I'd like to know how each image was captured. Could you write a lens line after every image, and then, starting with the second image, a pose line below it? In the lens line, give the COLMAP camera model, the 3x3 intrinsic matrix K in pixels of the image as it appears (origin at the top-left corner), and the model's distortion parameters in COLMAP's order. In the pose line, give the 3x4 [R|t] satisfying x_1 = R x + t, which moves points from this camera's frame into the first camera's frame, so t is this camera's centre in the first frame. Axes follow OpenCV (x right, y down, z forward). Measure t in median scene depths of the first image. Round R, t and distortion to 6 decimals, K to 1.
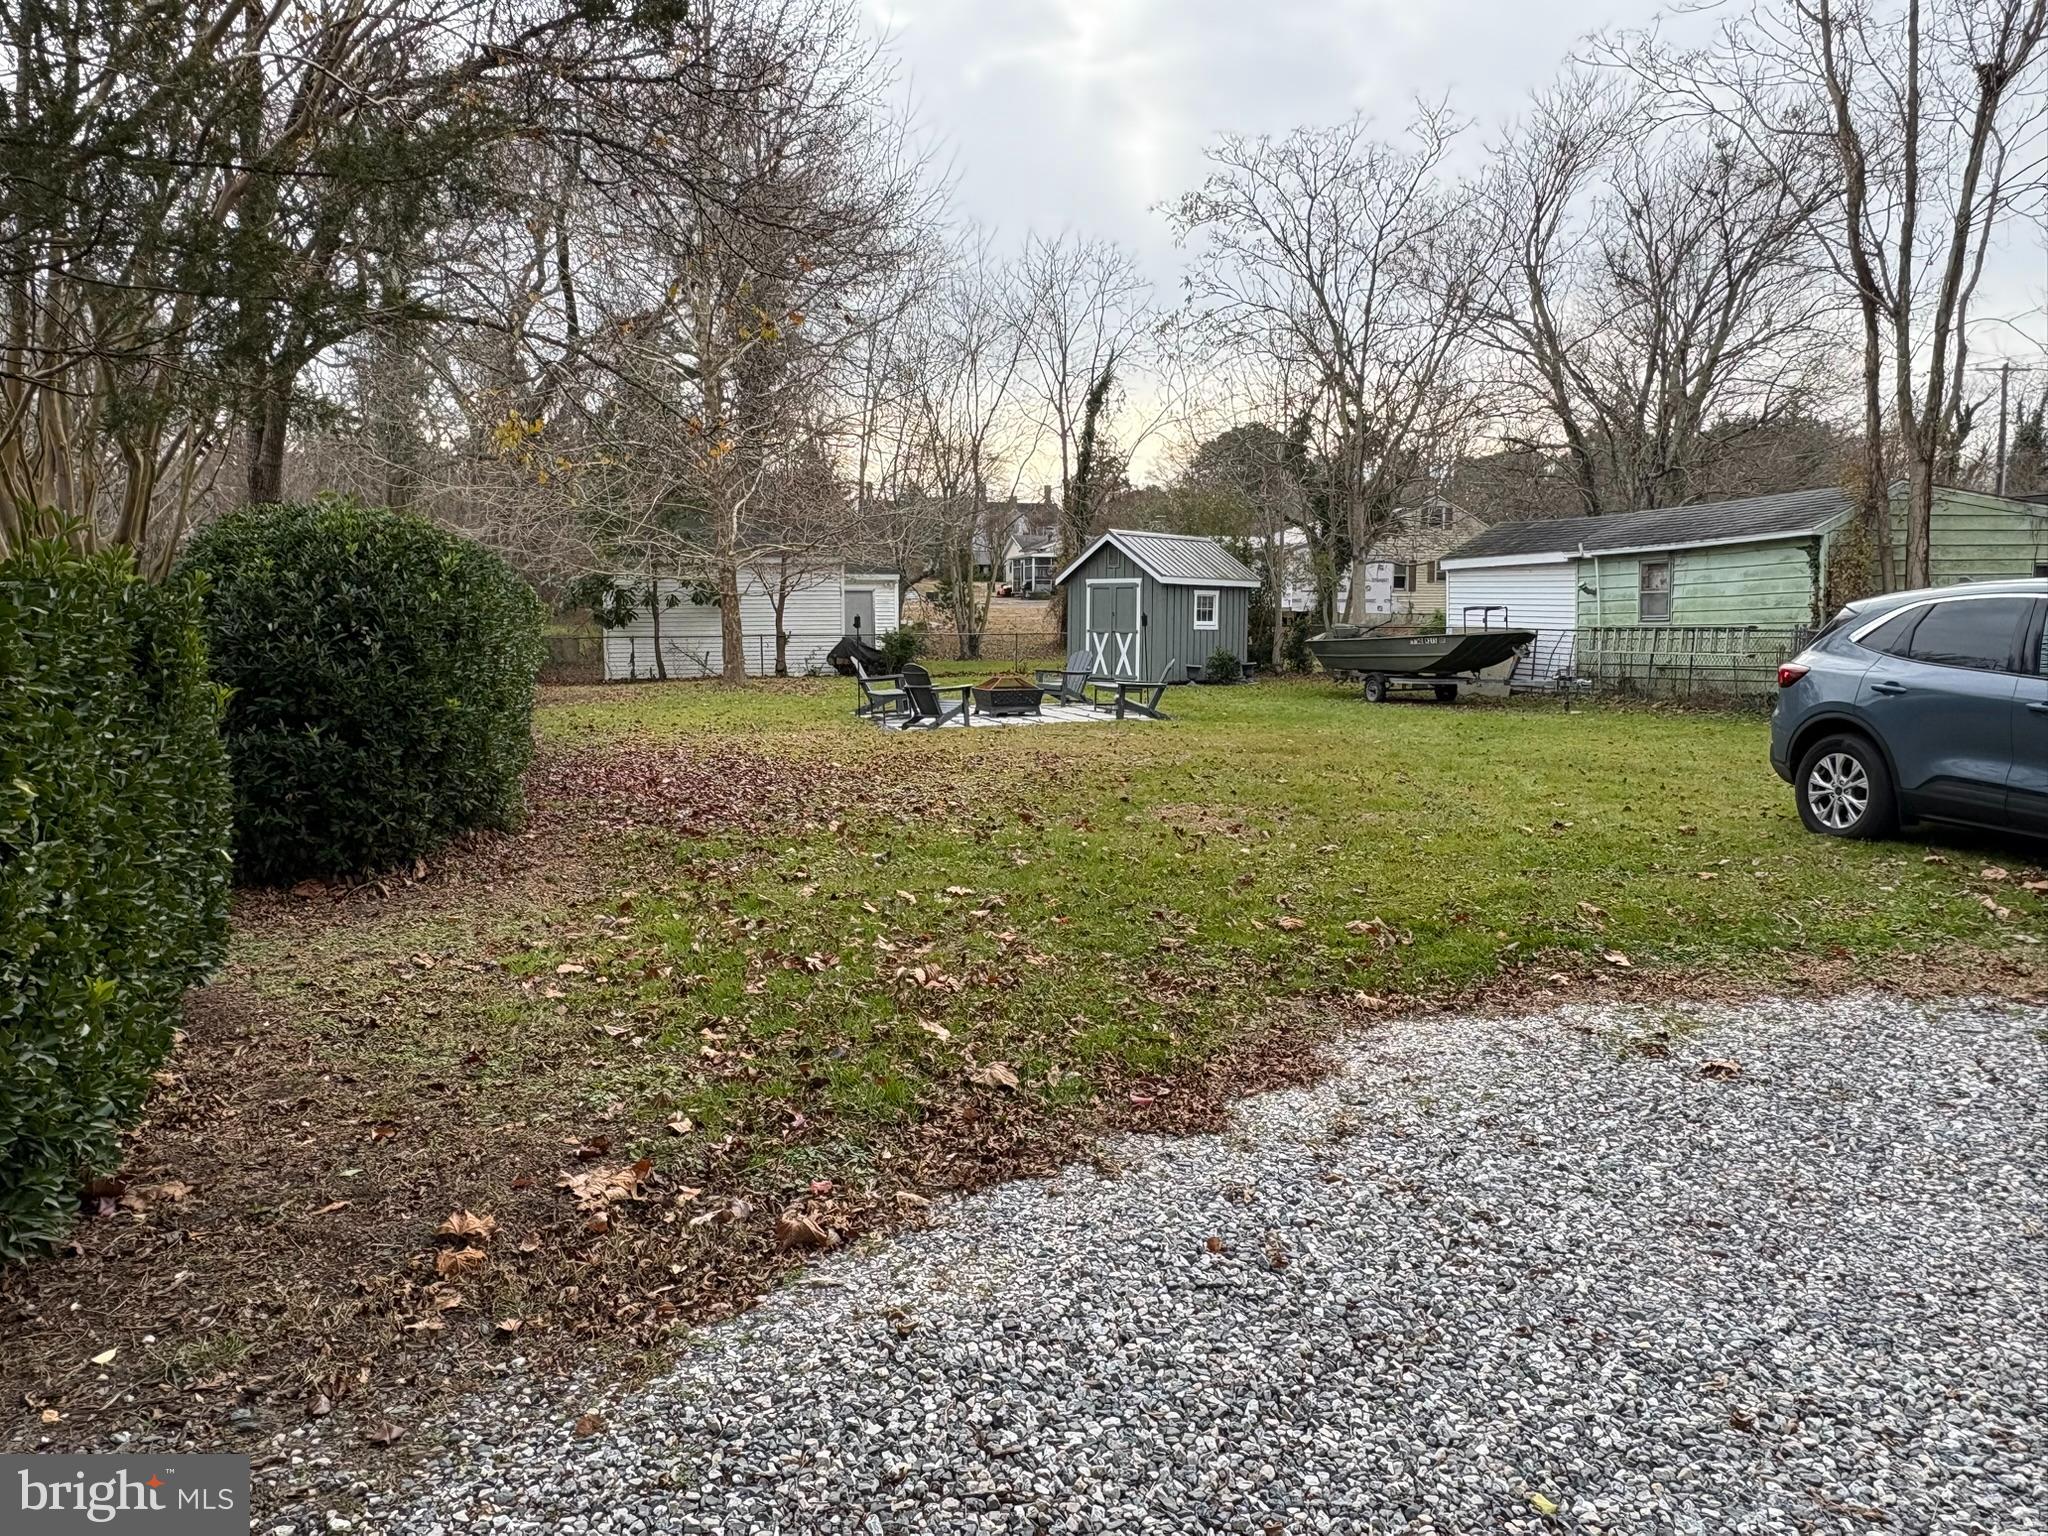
lens RADIAL K [[1429.8, 0, 1024.0], [0, 1429.8, 768.0], [0, 0, 1]] dist [-0.000920, 0.004953]
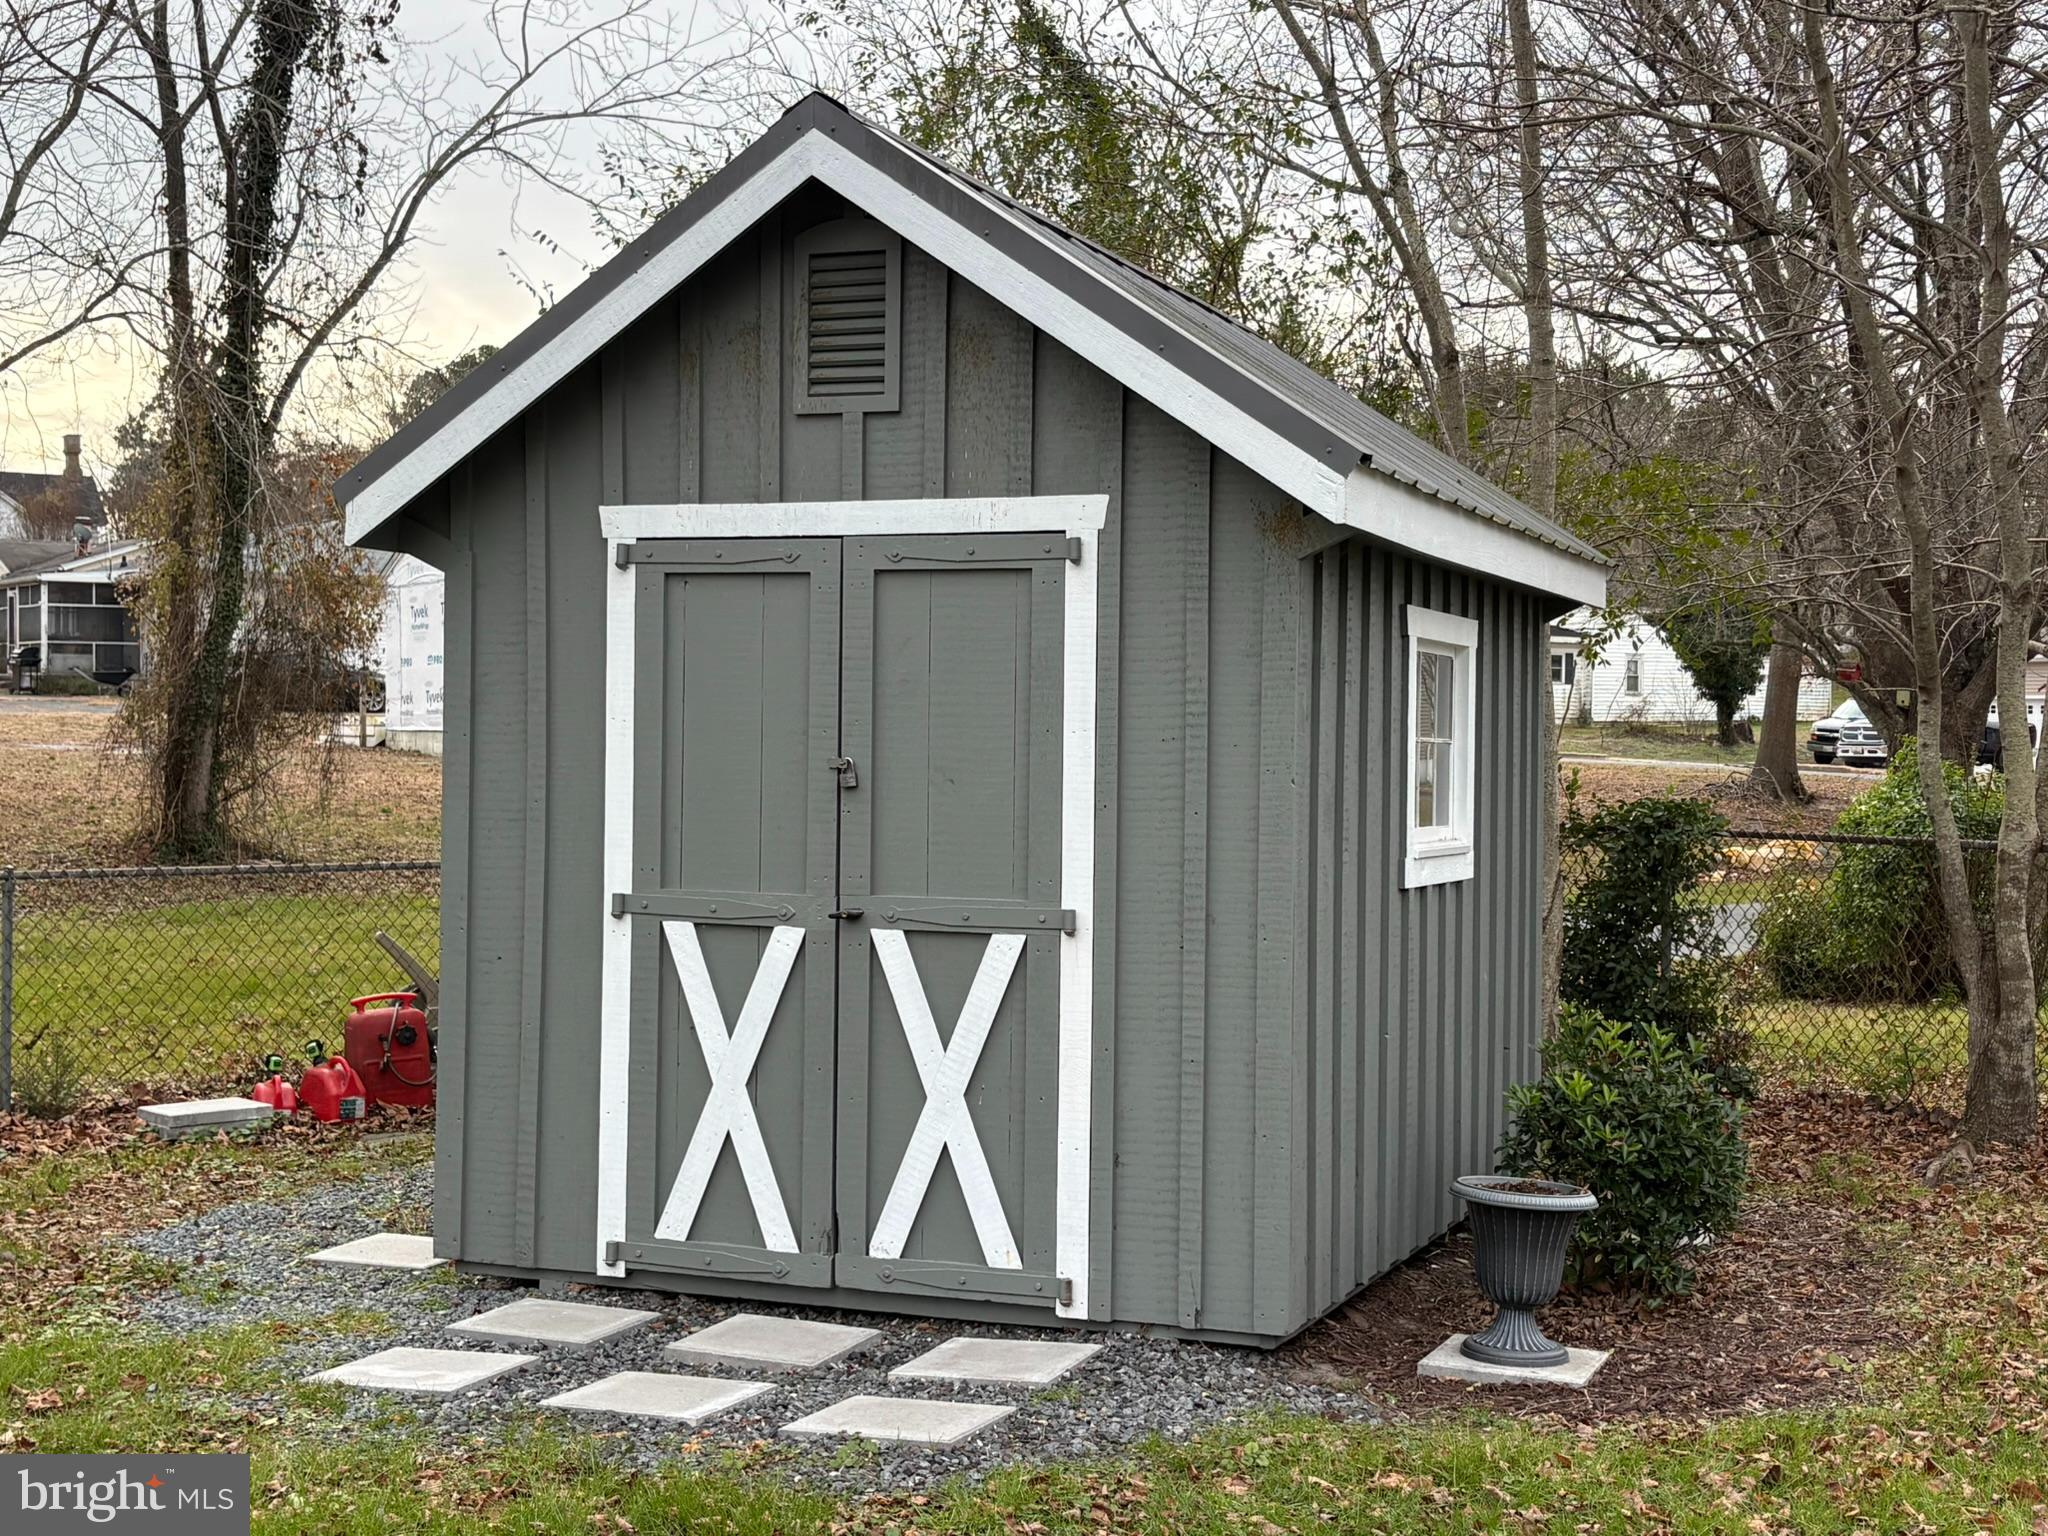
lens RADIAL K [[2706.5, 0, 1024.0], [0, 2706.5, 768.0], [0, 0, 1]] dist [0.098897, -0.042090]
pose [[0.938820, 0.002569, 0.344400, -0.005034], [0.030231, 0.995498, -0.089833, -0.078122], [-0.343080, 0.094749, 0.934515, 0.696327]]
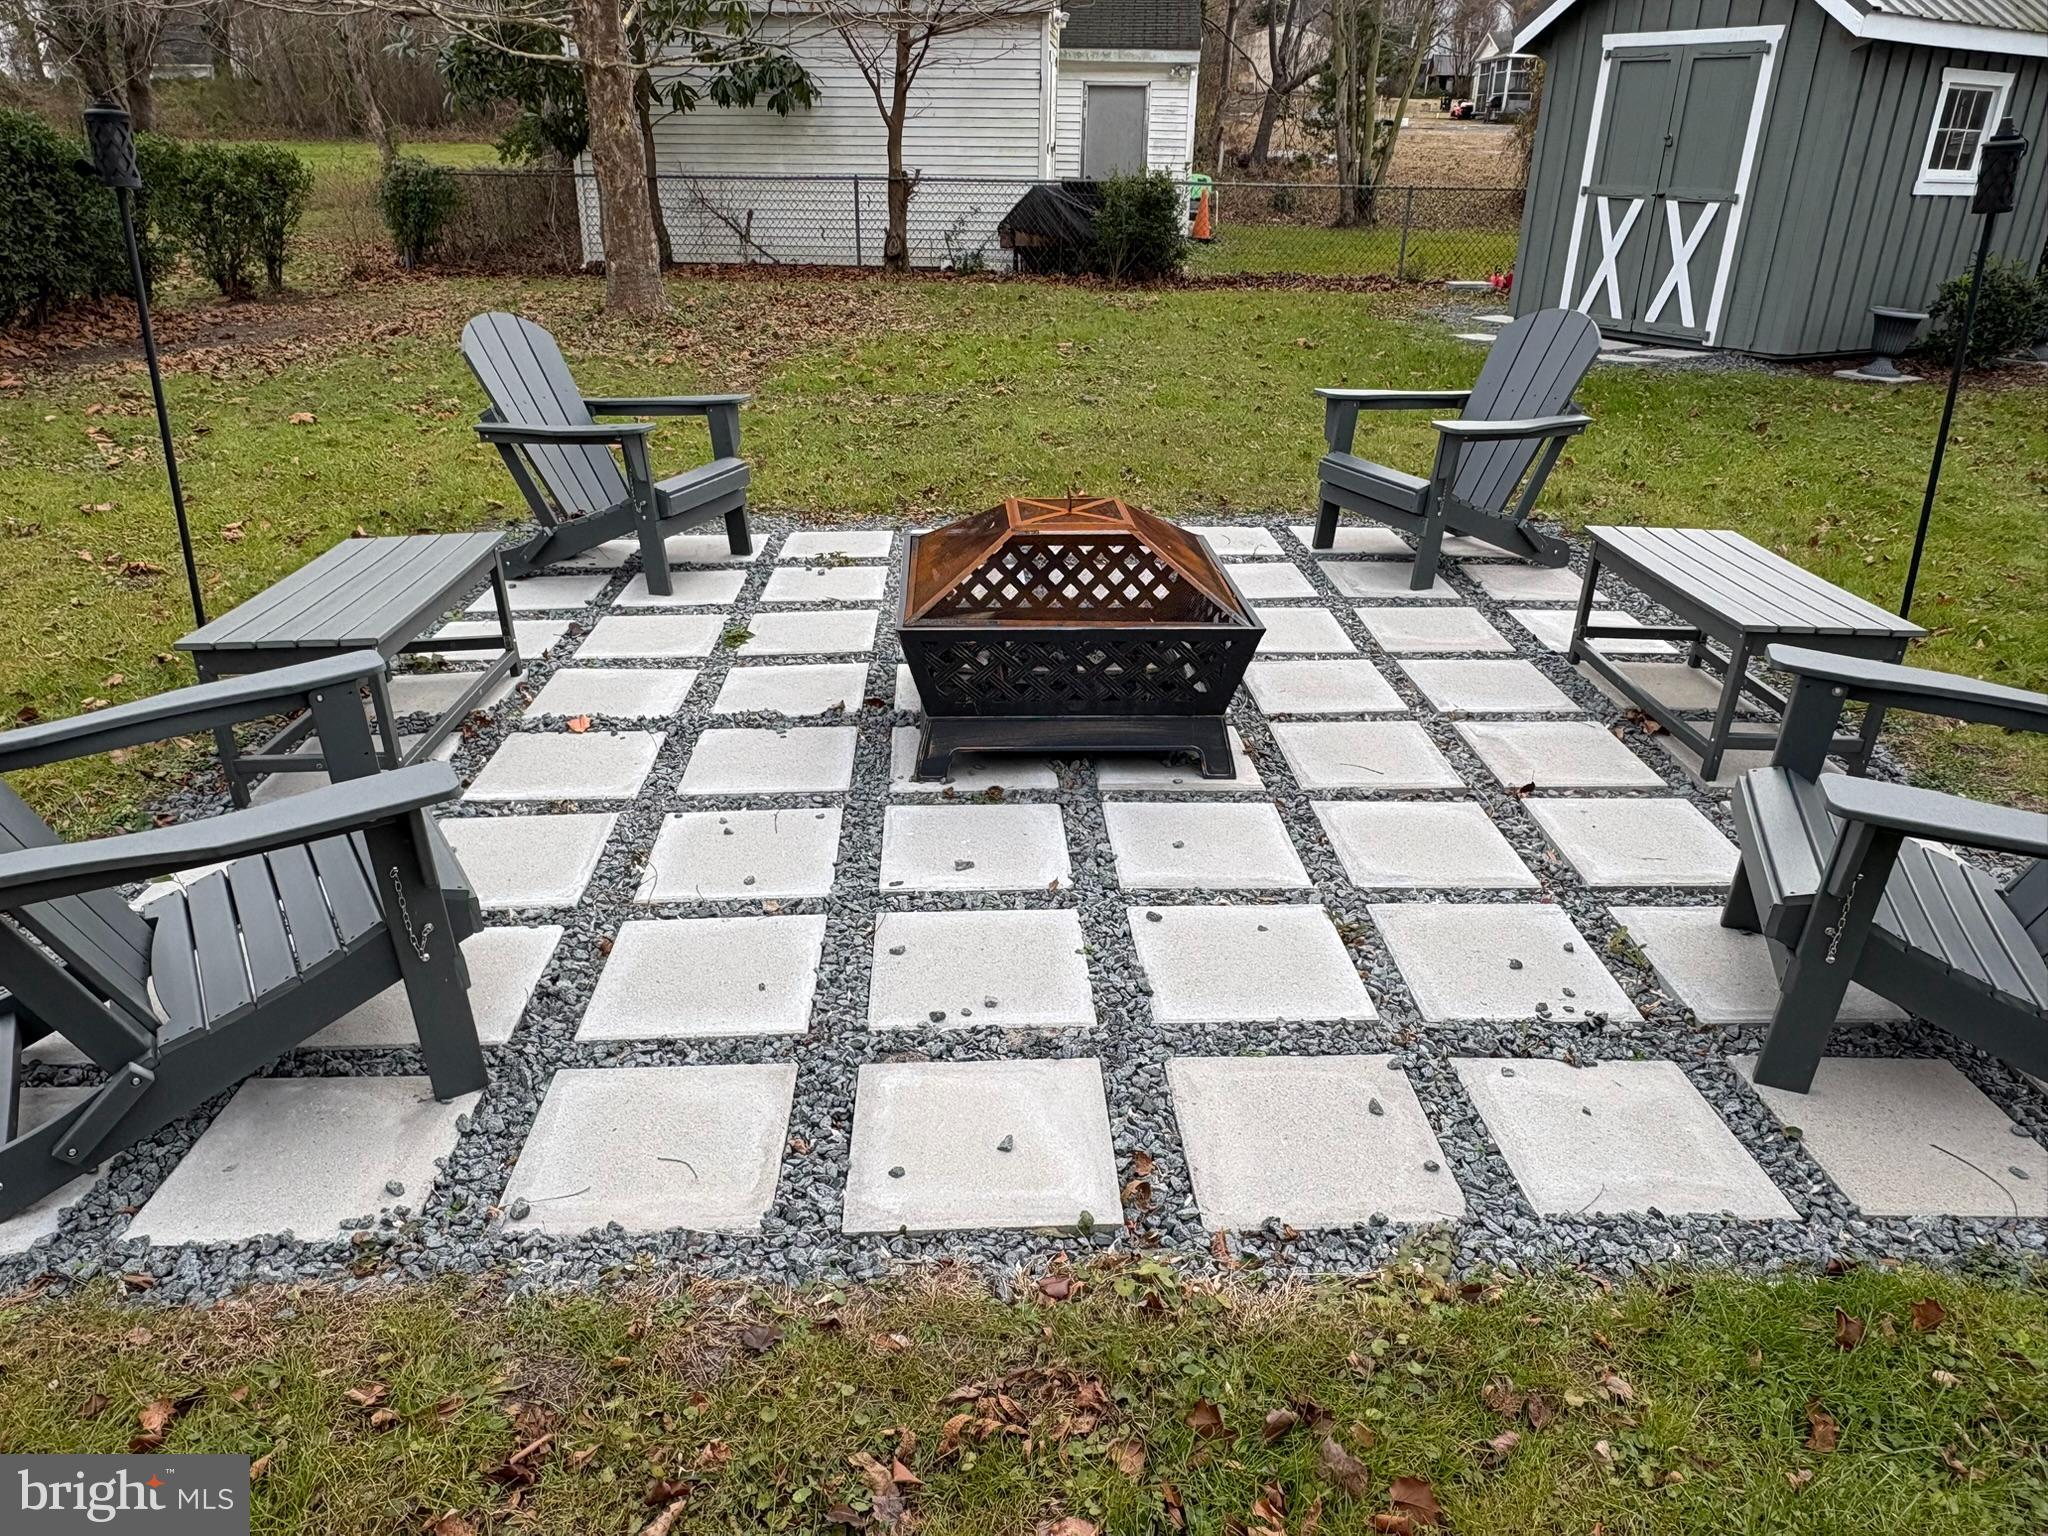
lens RADIAL K [[1429.8, 0, 1024.0], [0, 1429.8, 768.0], [0, 0, 1]] dist [-0.000920, 0.004953]
pose [[0.955563, 0.134972, -0.262072, 0.021376], [-0.050310, 0.950650, 0.306161, -0.054990], [0.290461, -0.279371, 0.915196, 0.531475]]
